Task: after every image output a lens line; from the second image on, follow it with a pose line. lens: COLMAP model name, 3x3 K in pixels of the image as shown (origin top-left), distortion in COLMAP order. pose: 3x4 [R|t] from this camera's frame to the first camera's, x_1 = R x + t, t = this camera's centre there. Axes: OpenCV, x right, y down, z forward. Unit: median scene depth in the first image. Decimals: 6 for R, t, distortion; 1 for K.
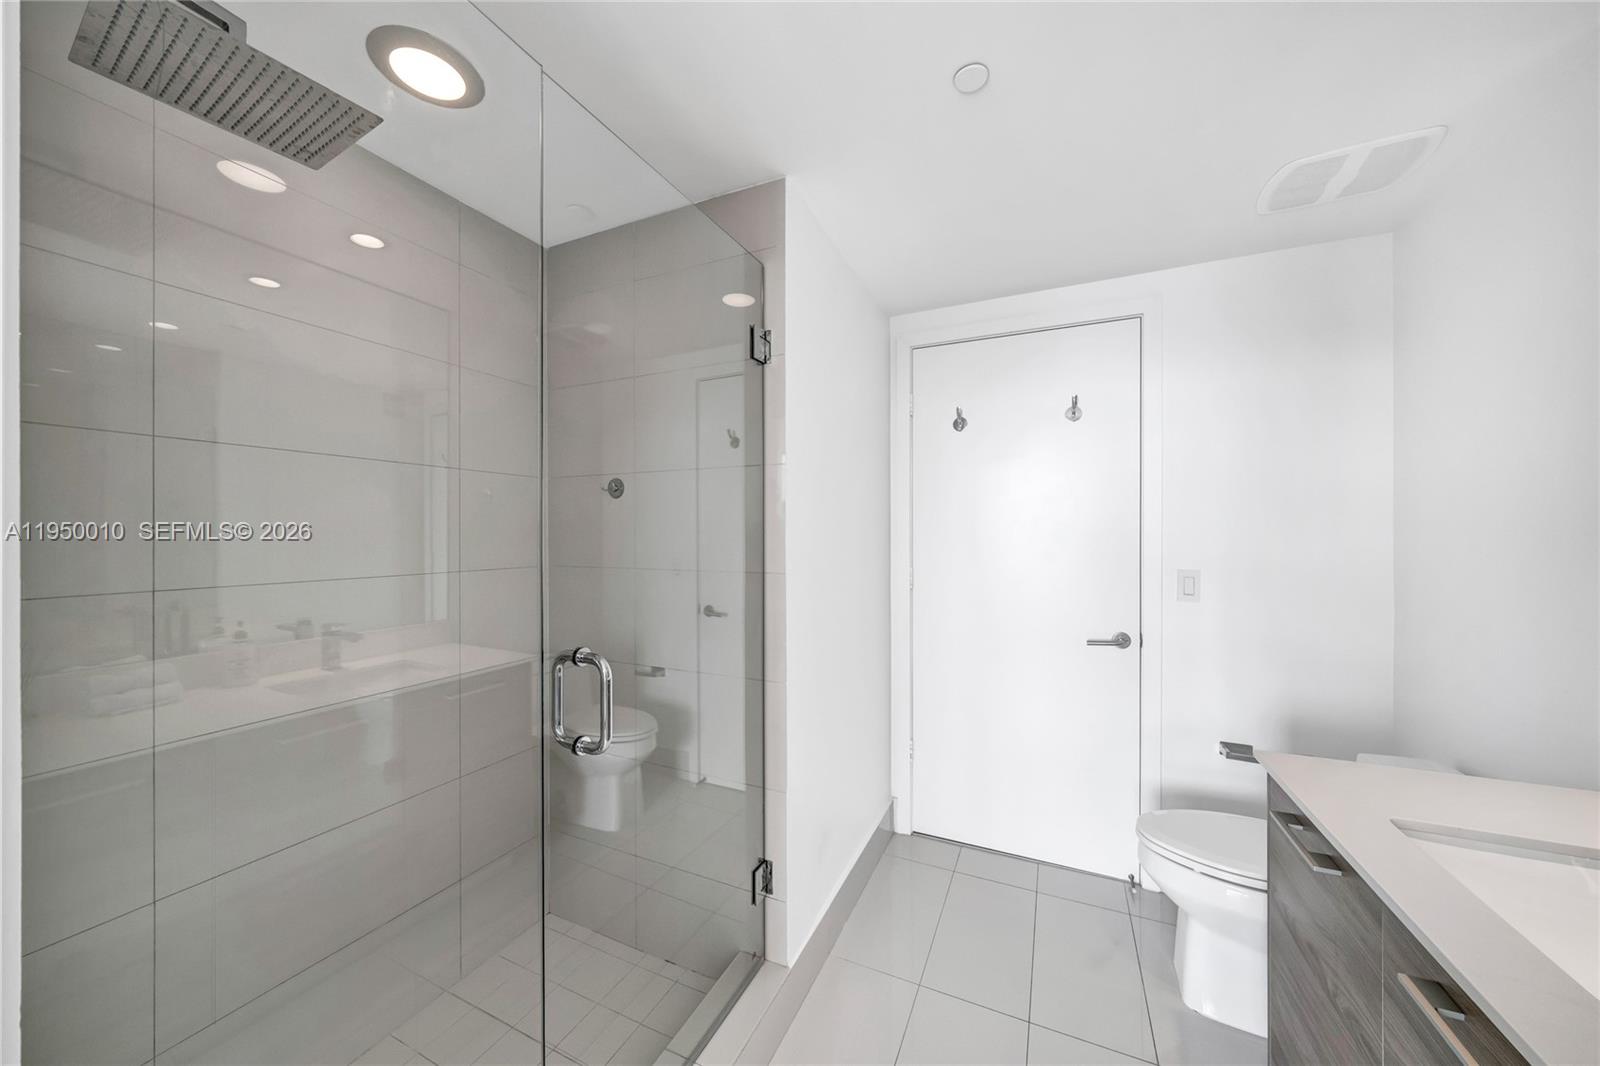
lens RADIAL K [[560.8, 0, 802.6], [0, 560.8, 534.6], [0, 0, 1]] dist [-0.000433, -0.000263]
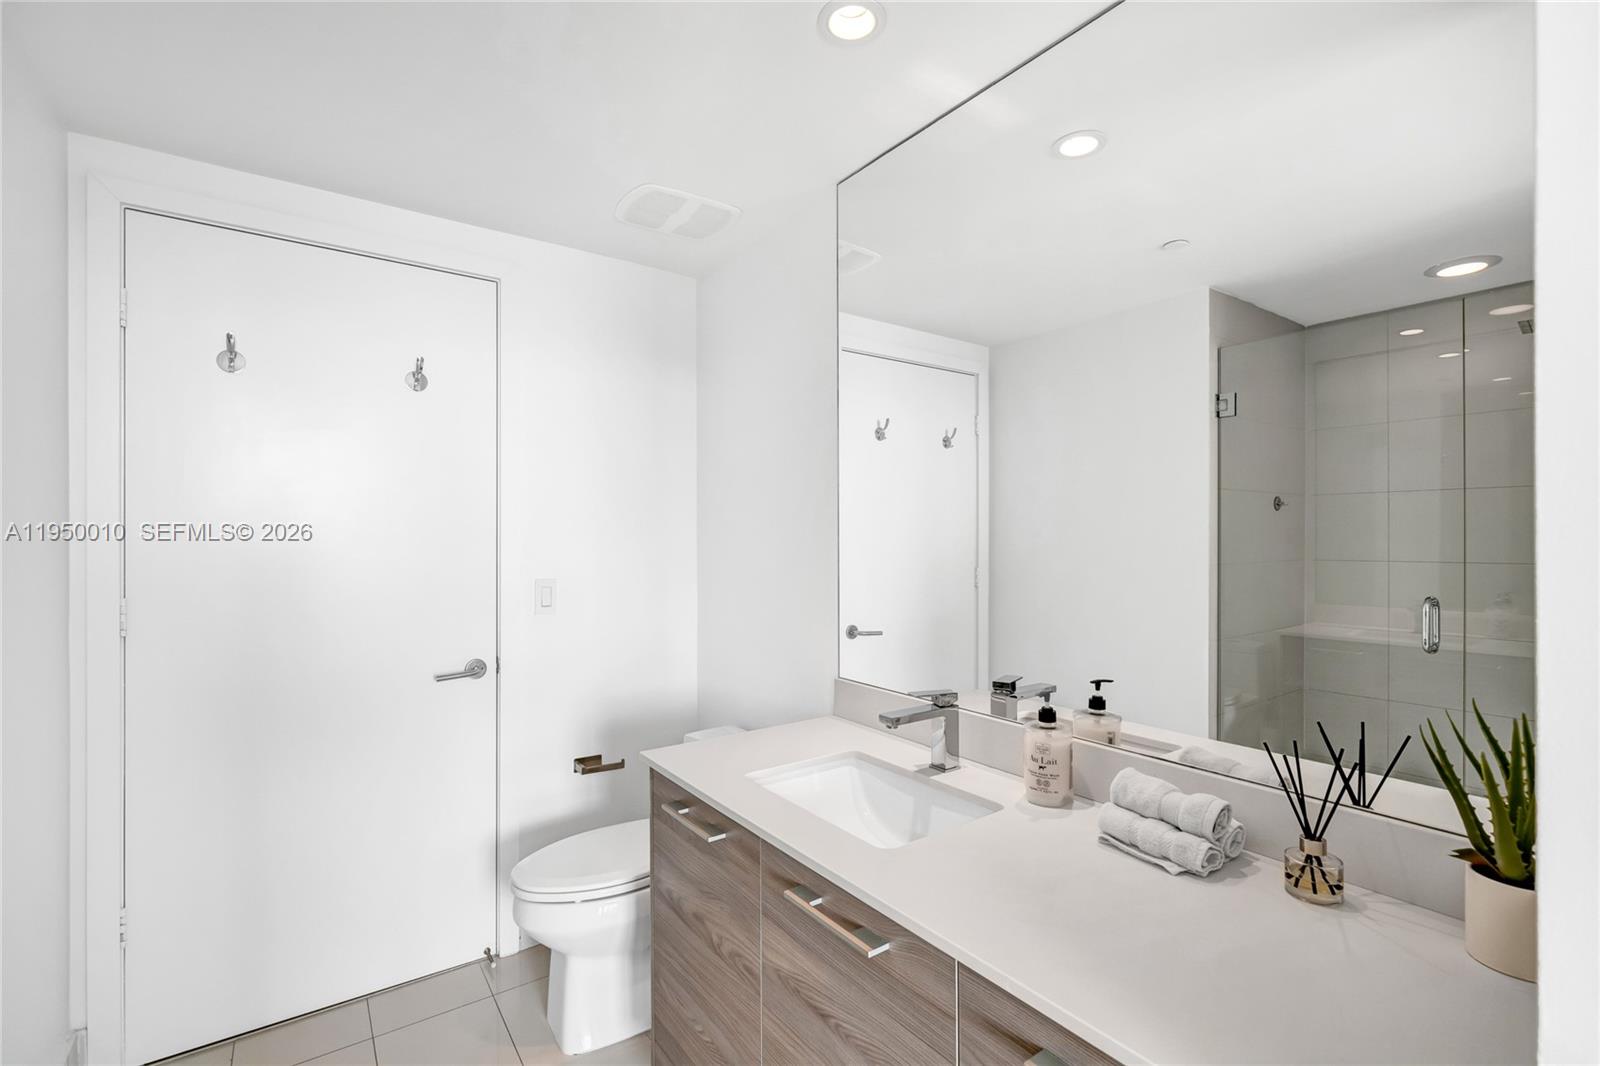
lens RADIAL K [[722.1, 0, 800.1], [0, 722.1, 542.4], [0, 0, 1]] dist [0.015873, 0.000270]
pose [[0.502258, -0.001257, 0.864717, -0.148010], [-0.001043, 0.999997, 0.002060, 0.000777], [-0.864717, -0.001937, 0.502255, 0.073479]]
